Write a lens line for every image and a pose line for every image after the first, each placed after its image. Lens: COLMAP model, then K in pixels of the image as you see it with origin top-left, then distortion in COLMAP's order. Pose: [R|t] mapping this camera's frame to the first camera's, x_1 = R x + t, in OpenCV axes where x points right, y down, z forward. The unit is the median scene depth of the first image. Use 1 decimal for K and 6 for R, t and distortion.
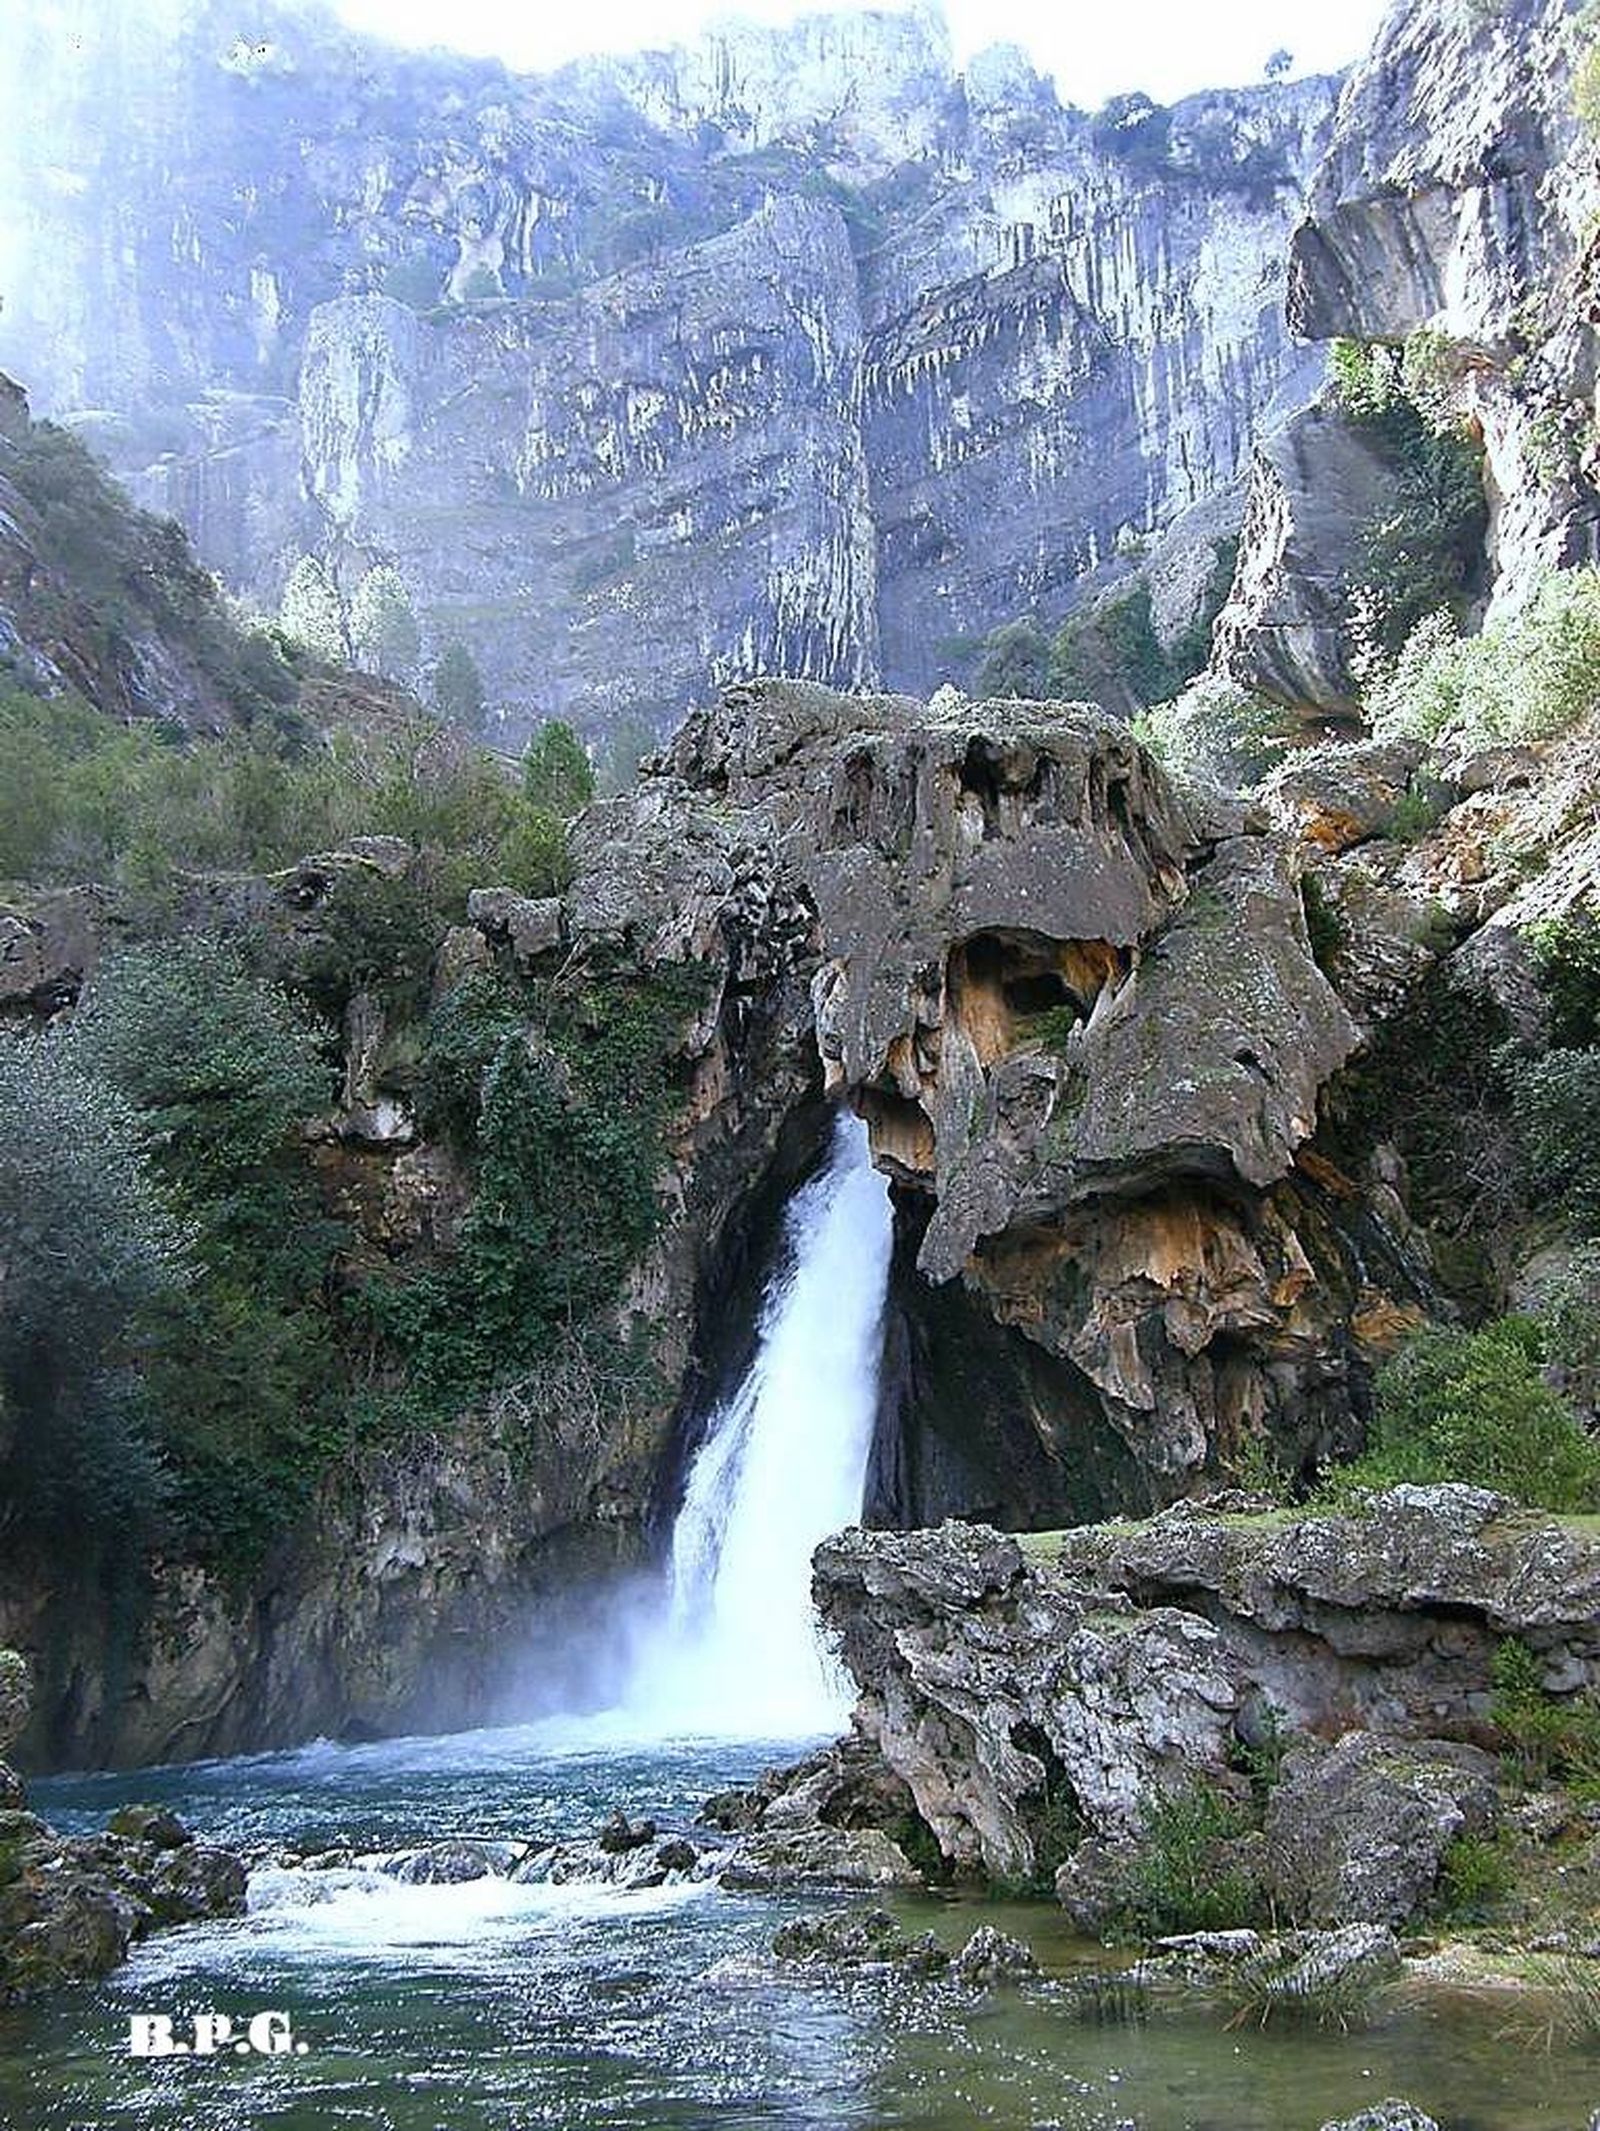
lens RADIAL K [[2675.6, 0, 846.3], [0, 2675.6, 1066.2], [0, 0, 1]] dist [0.082934, -0.030808]
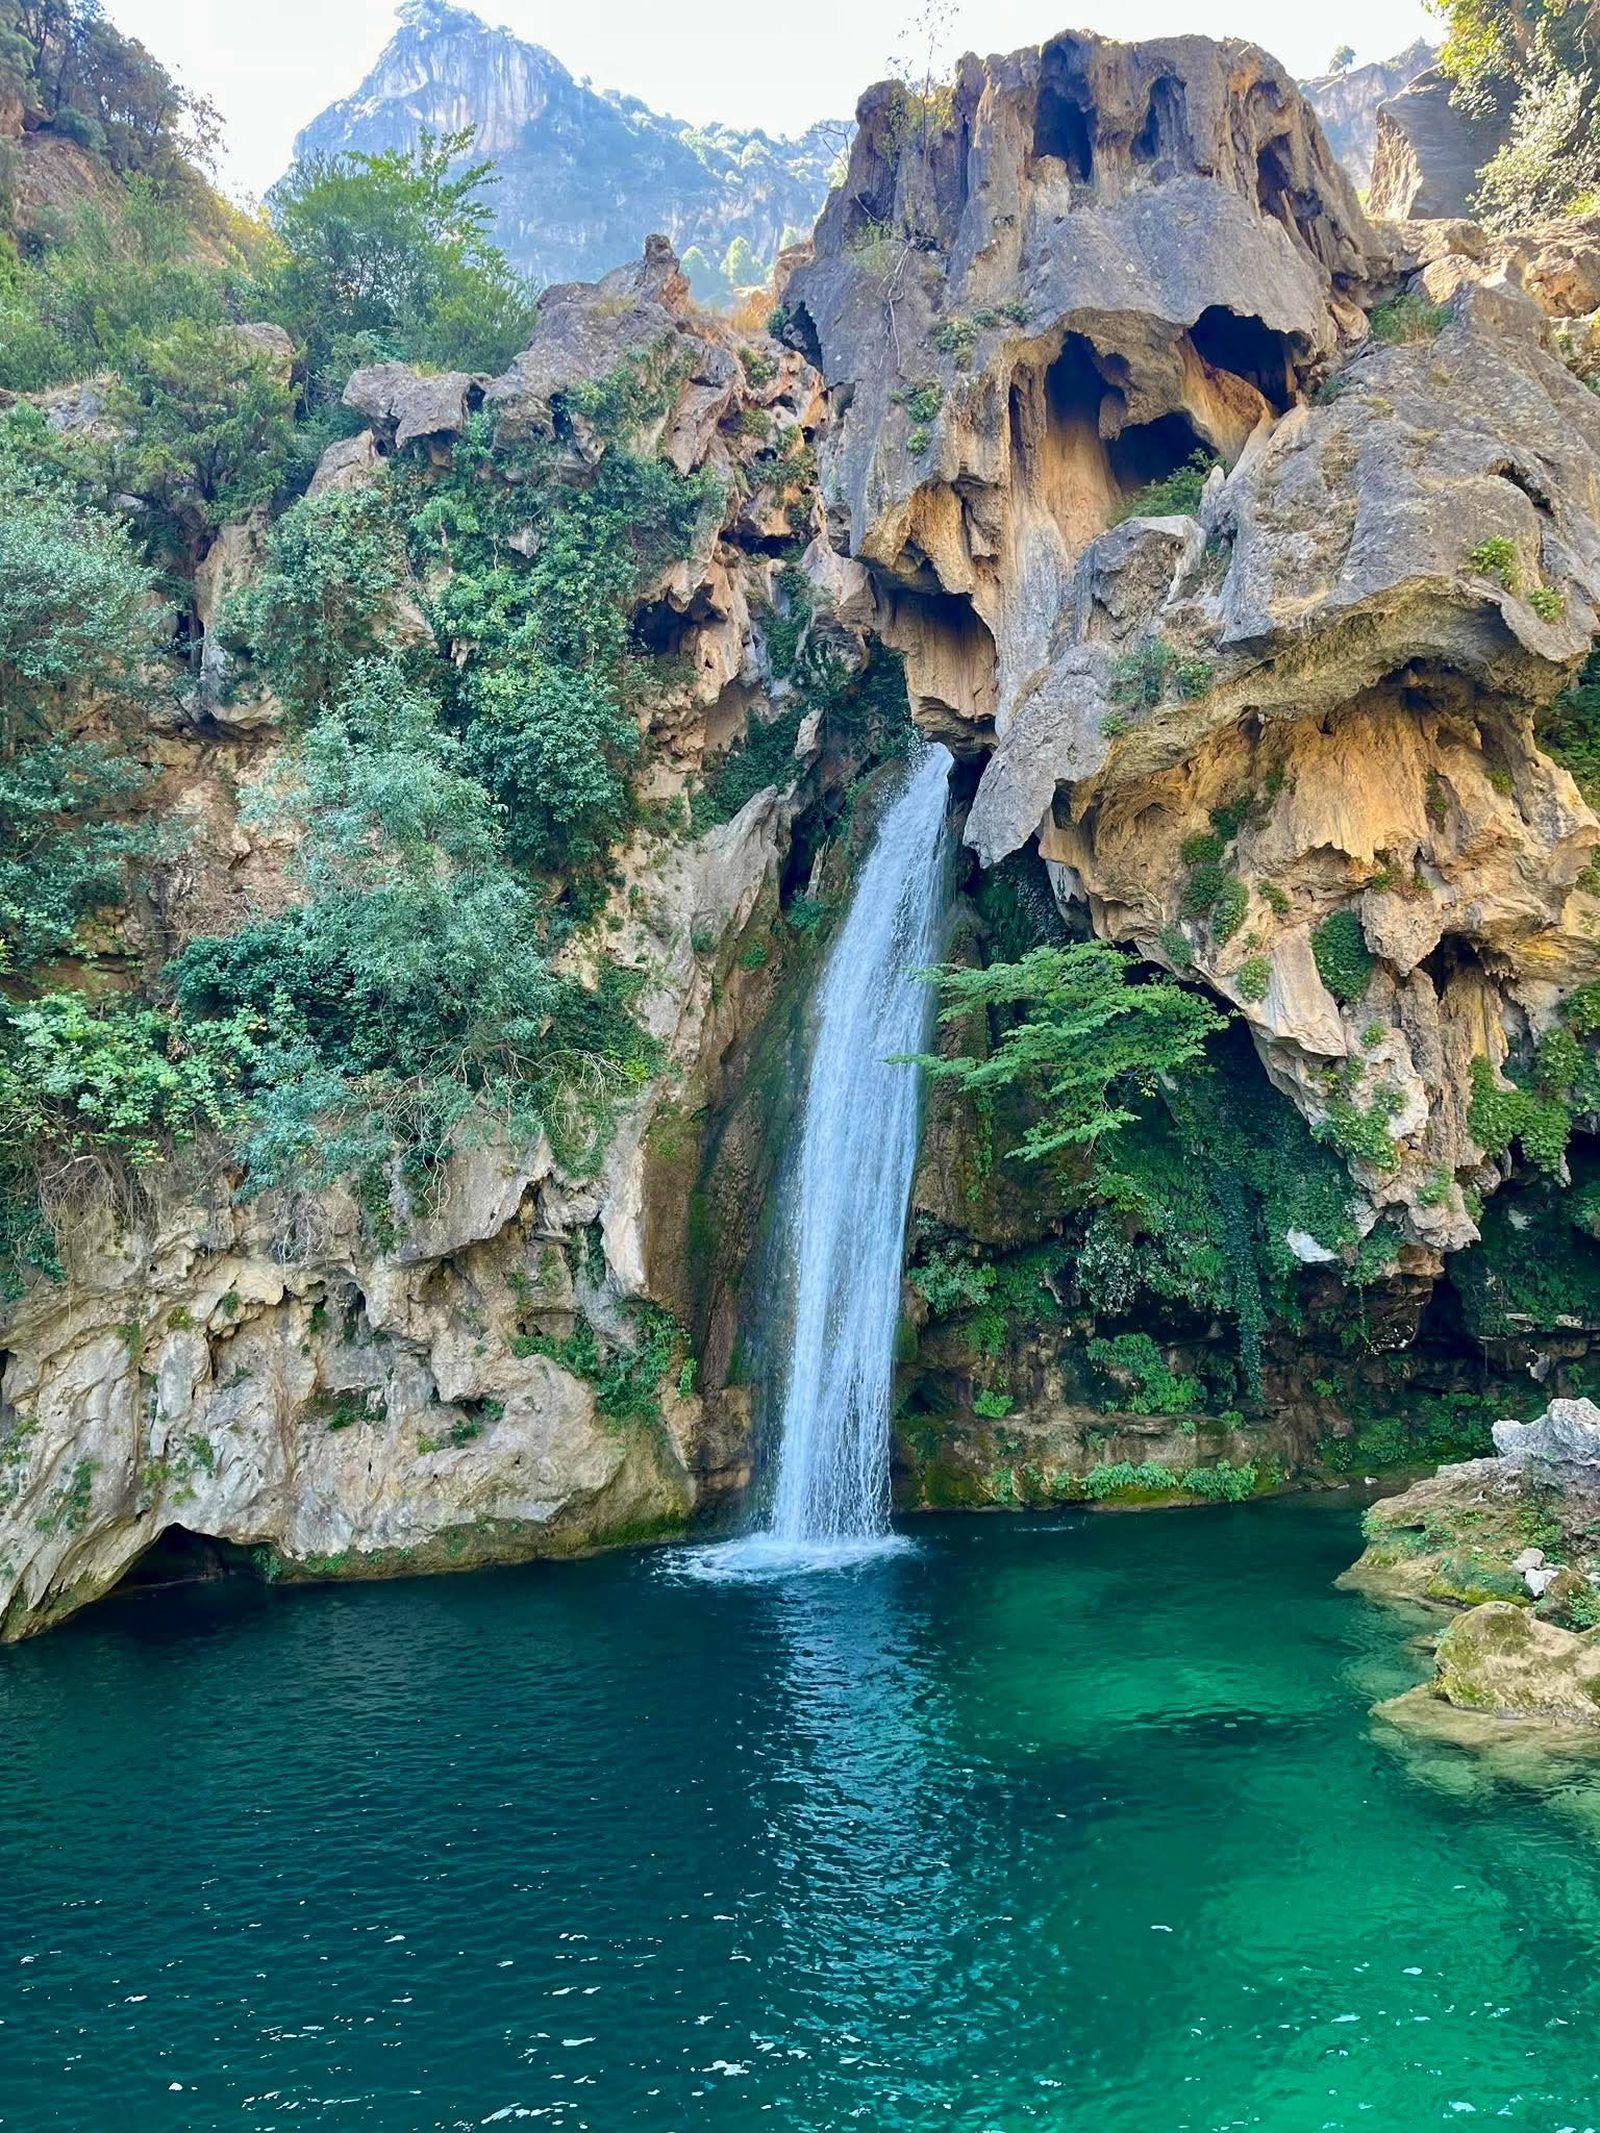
lens RADIAL K [[1666.9, 0, 800.0], [0, 1666.9, 1066.5], [0, 0, 1]] dist [0.071108, -0.003742]
pose [[0.988869, -0.028679, -0.145997, 0.041922], [0.044711, 0.993174, 0.107737, 0.079339], [0.141910, -0.113066, 0.983401, 0.567062]]
